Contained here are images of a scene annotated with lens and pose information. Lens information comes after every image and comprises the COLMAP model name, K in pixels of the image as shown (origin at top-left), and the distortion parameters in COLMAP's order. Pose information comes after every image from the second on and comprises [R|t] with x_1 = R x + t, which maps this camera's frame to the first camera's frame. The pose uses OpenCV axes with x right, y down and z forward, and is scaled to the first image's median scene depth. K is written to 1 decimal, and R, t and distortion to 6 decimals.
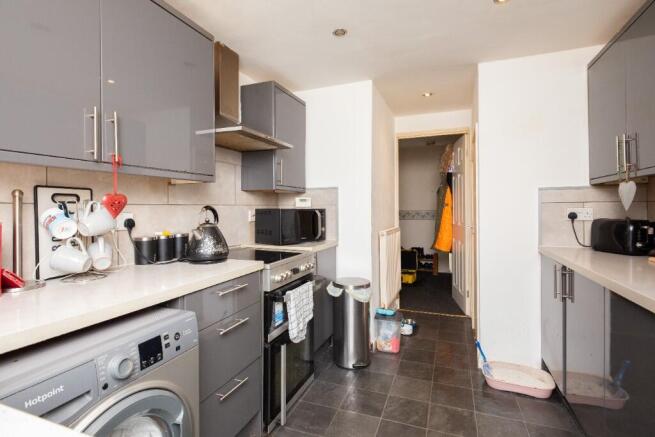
lens RADIAL K [[325.0, 0, 327.7], [0, 325.0, 211.1], [0, 0, 1]] dist [0.025500, -0.010953]
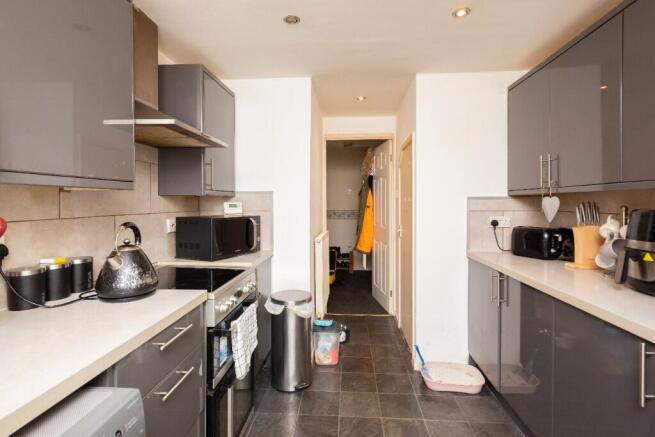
lens RADIAL K [[325.0, 0, 327.7], [0, 325.0, 211.1], [0, 0, 1]] dist [0.025500, -0.010953]
pose [[0.956082, -0.002994, 0.293084, -0.115703], [-0.001462, 0.999887, 0.014983, -0.042138], [-0.293095, -0.014753, 0.955969, 0.113614]]
